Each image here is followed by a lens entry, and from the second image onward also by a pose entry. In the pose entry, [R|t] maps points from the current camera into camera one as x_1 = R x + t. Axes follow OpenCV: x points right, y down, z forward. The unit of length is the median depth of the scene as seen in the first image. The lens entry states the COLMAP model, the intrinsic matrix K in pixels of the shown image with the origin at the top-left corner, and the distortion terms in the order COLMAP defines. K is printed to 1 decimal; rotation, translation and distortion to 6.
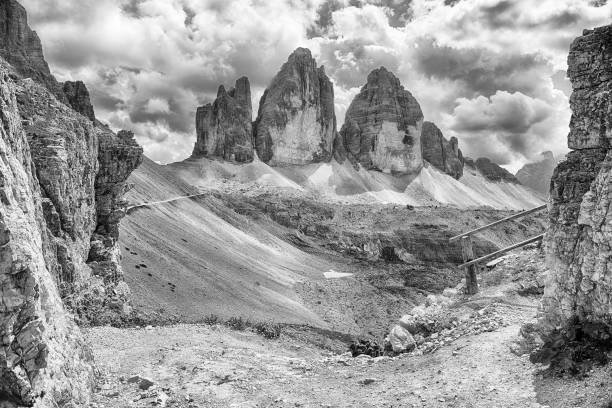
lens RADIAL K [[426.4, 0, 306.0], [0, 426.4, 204.0], [0, 0, 1]] dist [-0.049741, -0.000935]
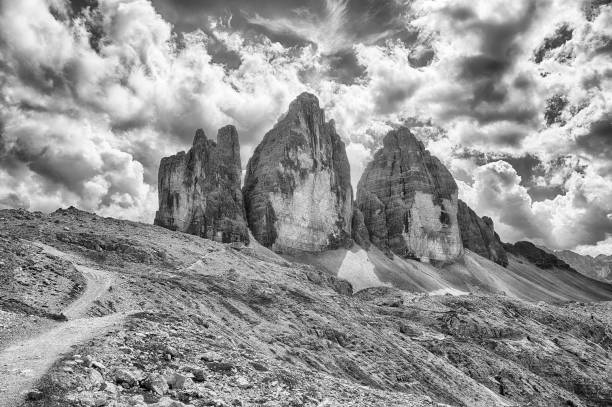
lens RADIAL K [[426.4, 0, 306.0], [0, 426.4, 203.5], [0, 0, 1]] dist [-0.049741, -0.000935]
pose [[0.991065, -0.007977, 0.133144, -0.110207], [0.040691, 0.968707, -0.244849, -0.002622], [-0.127025, 0.248079, 0.960376, 0.334503]]
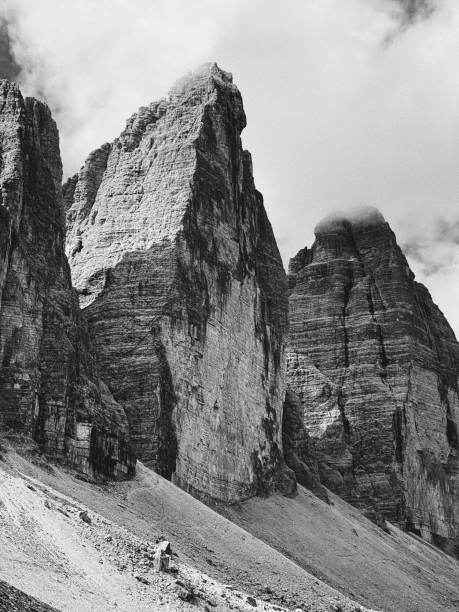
lens RADIAL K [[921.7, 0, 229.5], [0, 921.7, 306.0], [0, 0, 1]] dist [0.136655, 0.034831]
pose [[0.861081, 0.129732, 0.491640, -0.271704], [0.033704, 0.950214, -0.309770, -0.035055], [-0.507350, 0.283307, 0.813838, 0.541029]]
